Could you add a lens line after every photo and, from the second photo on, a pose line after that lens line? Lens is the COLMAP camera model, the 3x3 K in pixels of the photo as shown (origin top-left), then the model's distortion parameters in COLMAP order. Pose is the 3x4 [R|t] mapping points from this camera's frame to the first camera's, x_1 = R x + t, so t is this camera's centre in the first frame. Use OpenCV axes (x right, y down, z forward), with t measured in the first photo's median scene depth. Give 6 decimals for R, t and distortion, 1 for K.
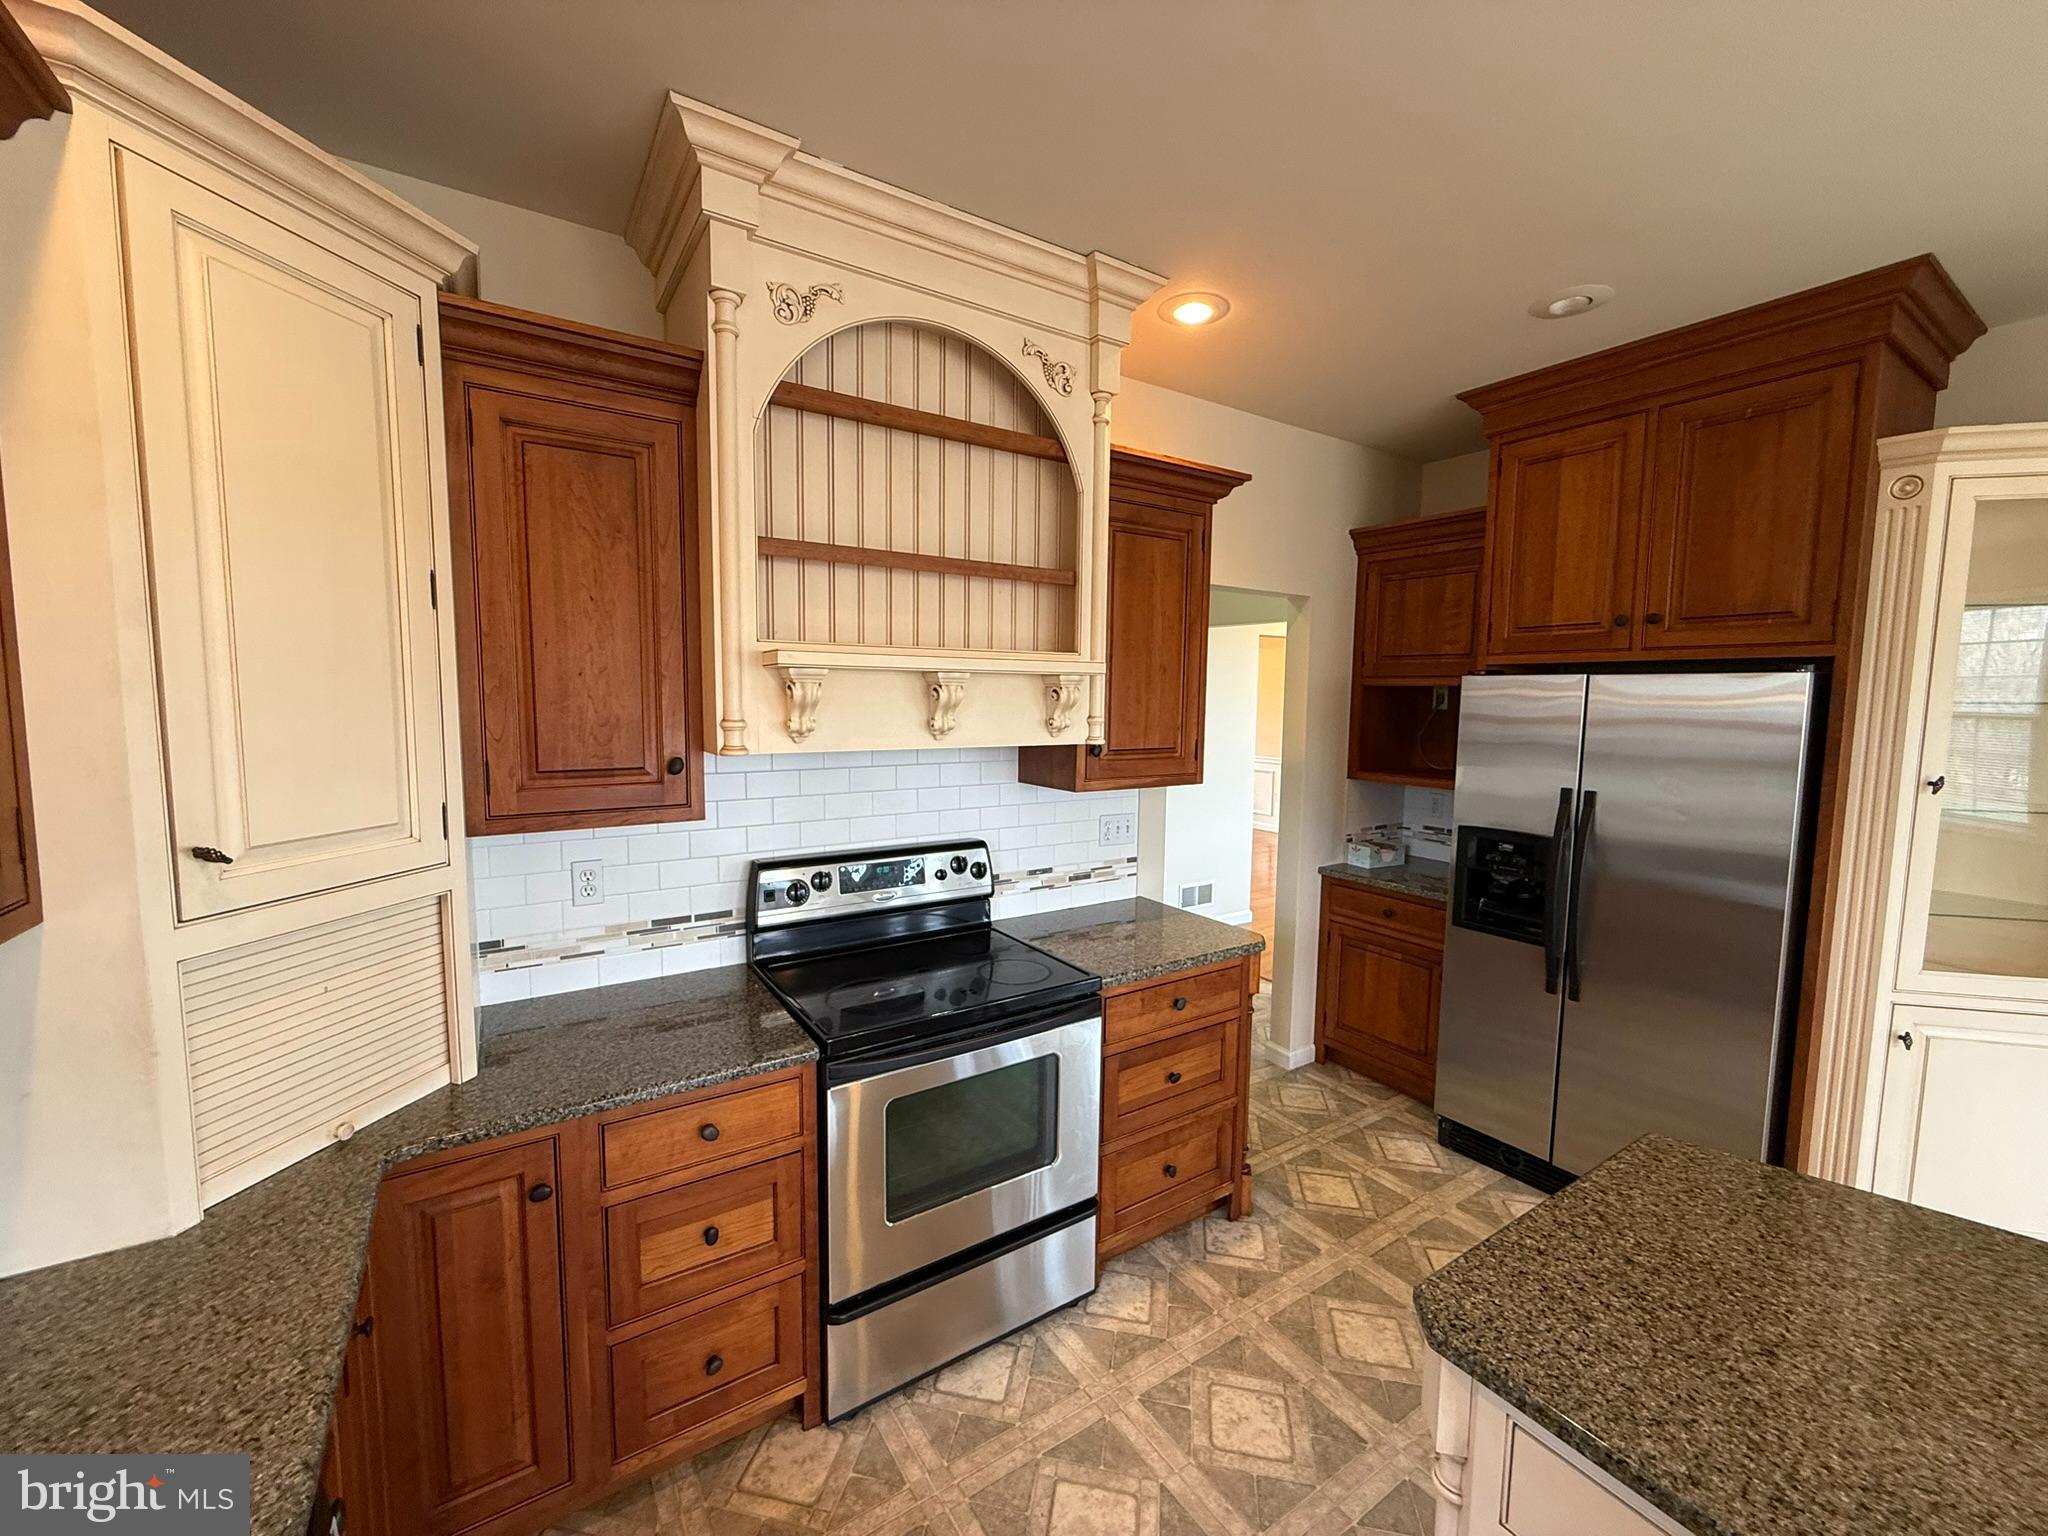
lens RADIAL K [[816.2, 0, 1012.9], [0, 816.2, 769.3], [0, 0, 1]] dist [0.003610, -0.001106]
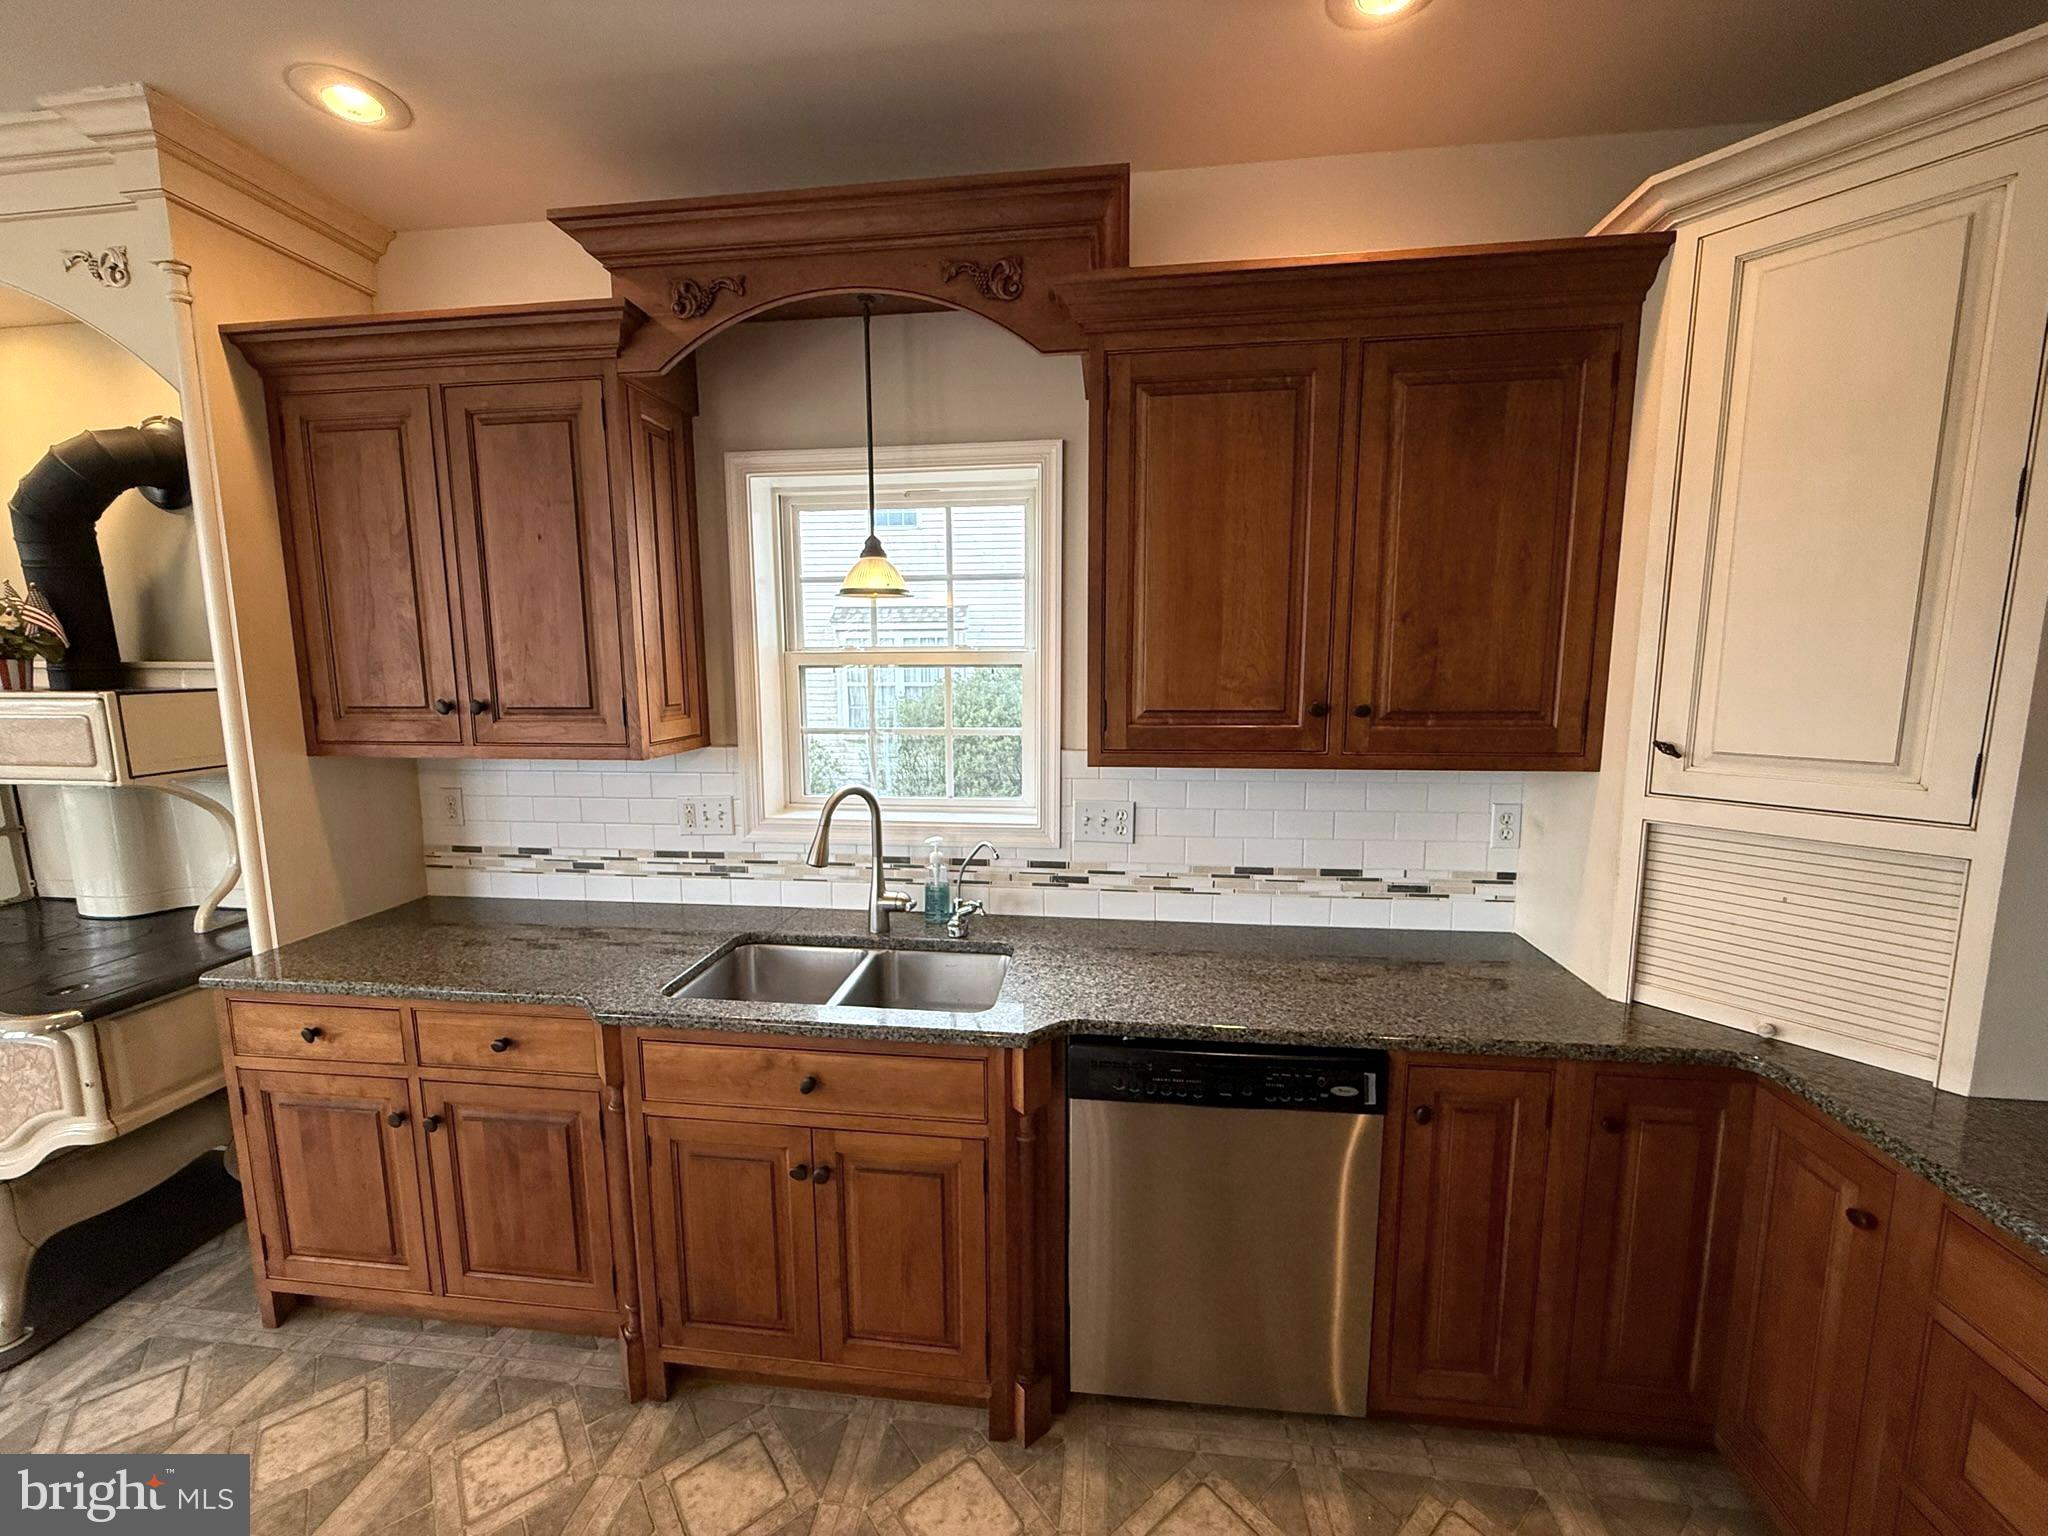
lens RADIAL K [[816.2, 0, 1024.3], [0, 816.2, 767.1], [0, 0, 1]] dist [0.003610, -0.001106]
pose [[-0.641380, 0.091838, -0.761707, 0.382399], [-0.074253, 0.980719, 0.180767, -0.016079], [0.763622, 0.172499, -0.622194, 0.532147]]
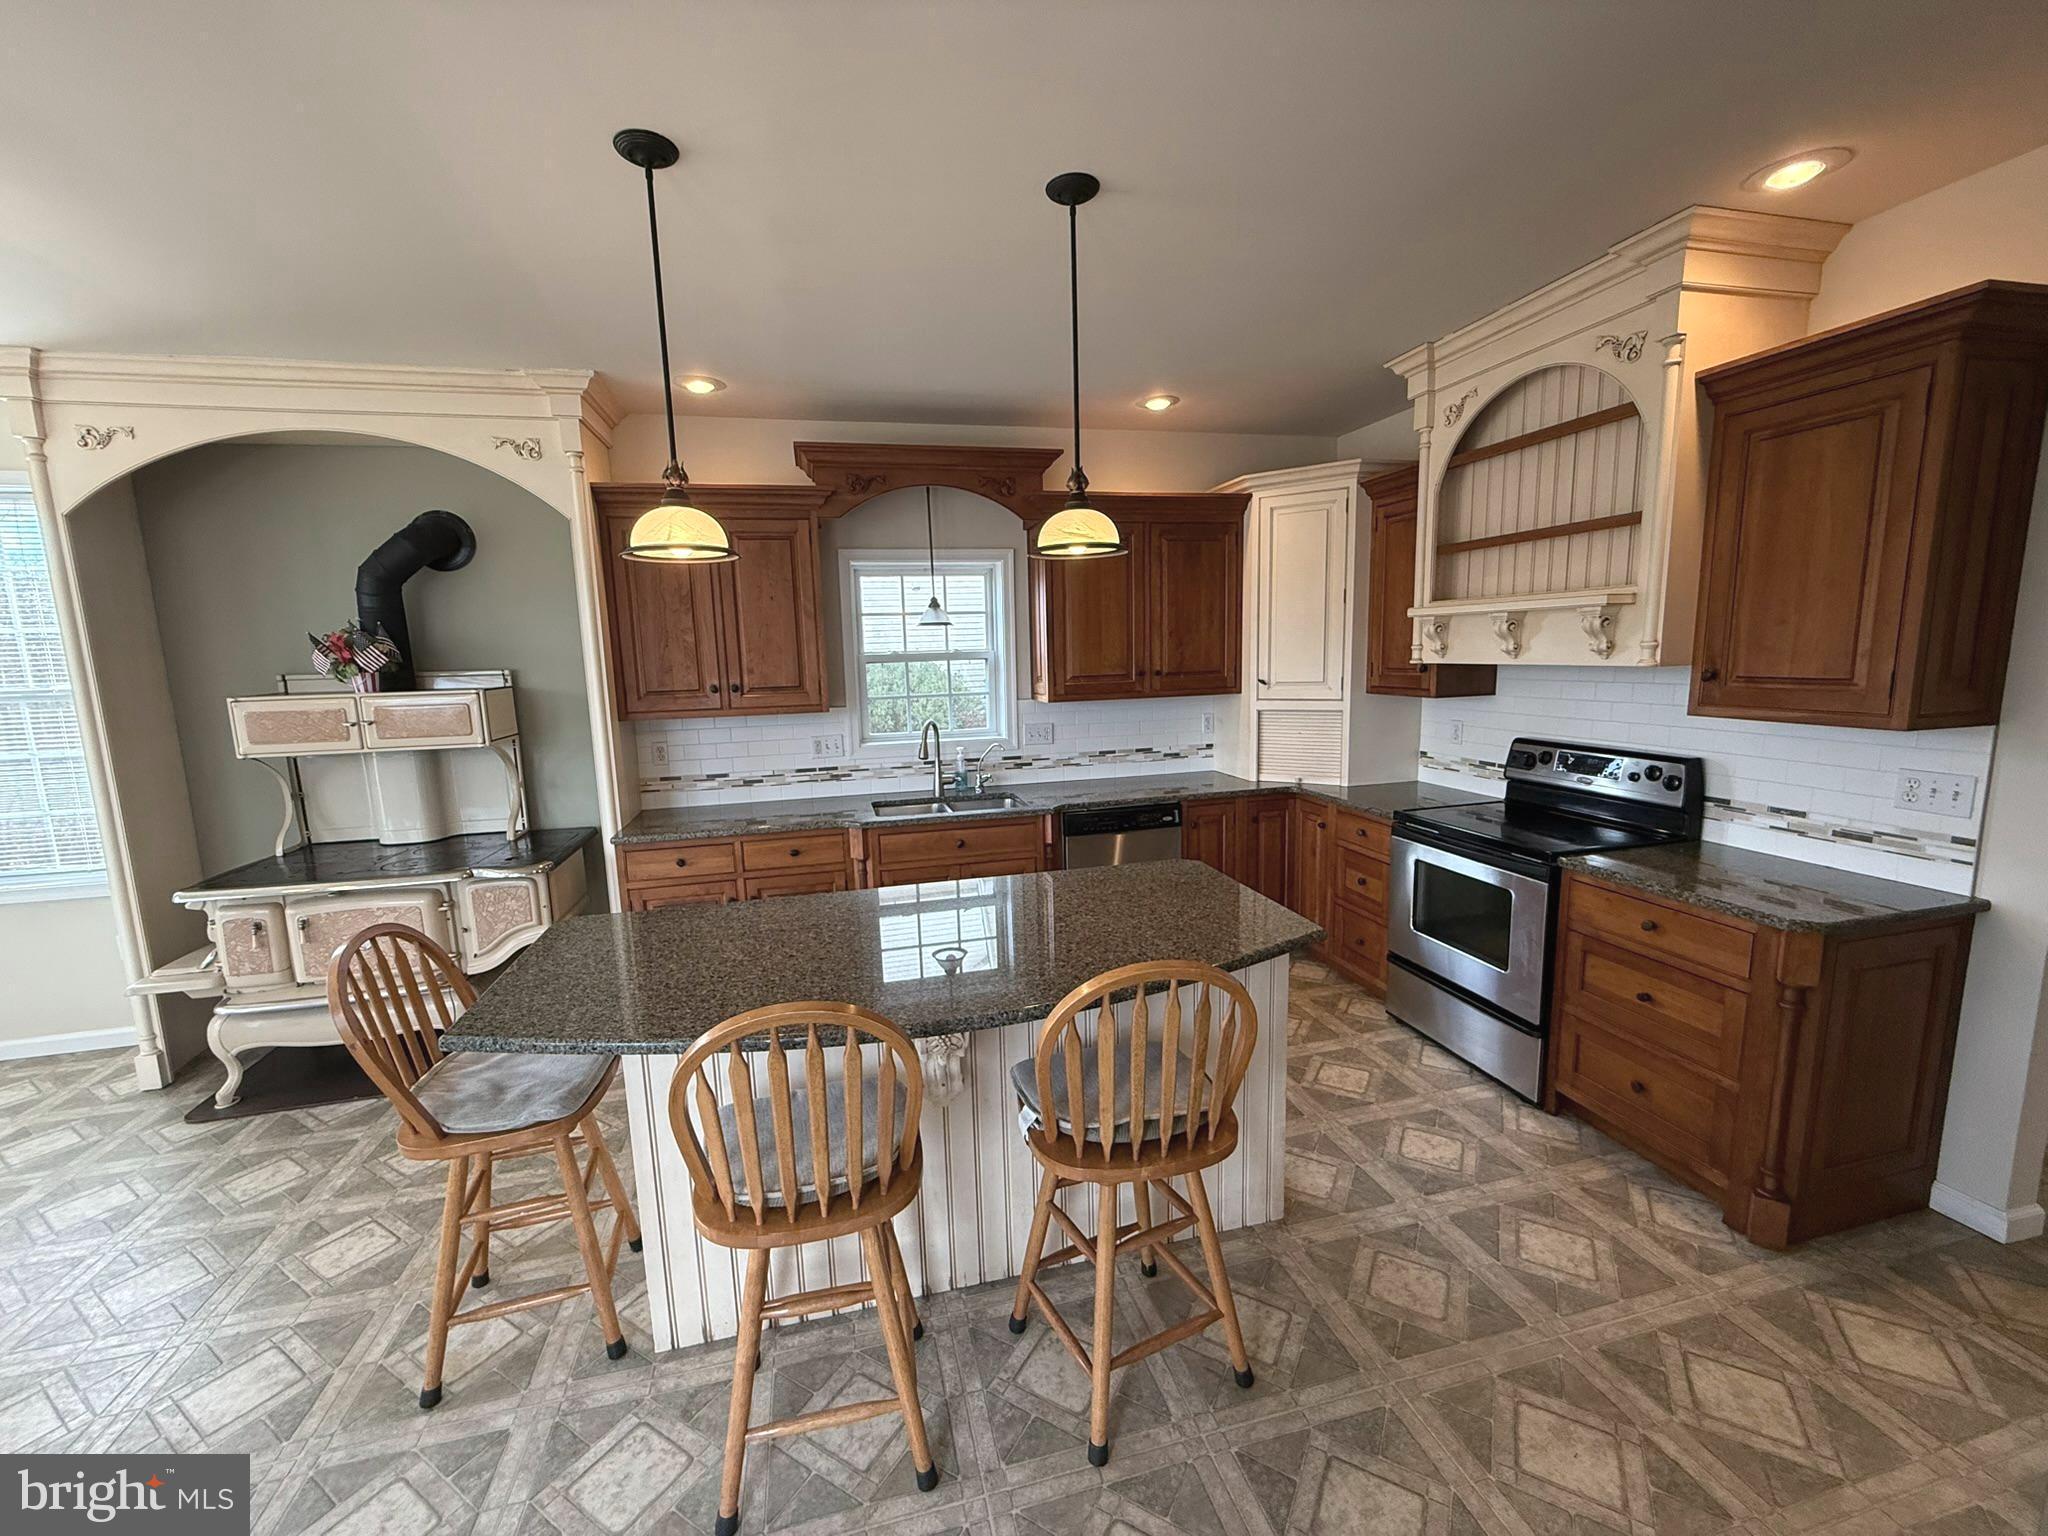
lens RADIAL K [[816.2, 0, 1026.9], [0, 816.2, 769.3], [0, 0, 1]] dist [0.003610, -0.001106]
pose [[-0.315720, 0.137097, -0.938896, 1.476718], [-0.063526, 0.984232, 0.165079, -0.024611], [0.946723, 0.111763, -0.302033, 0.592115]]
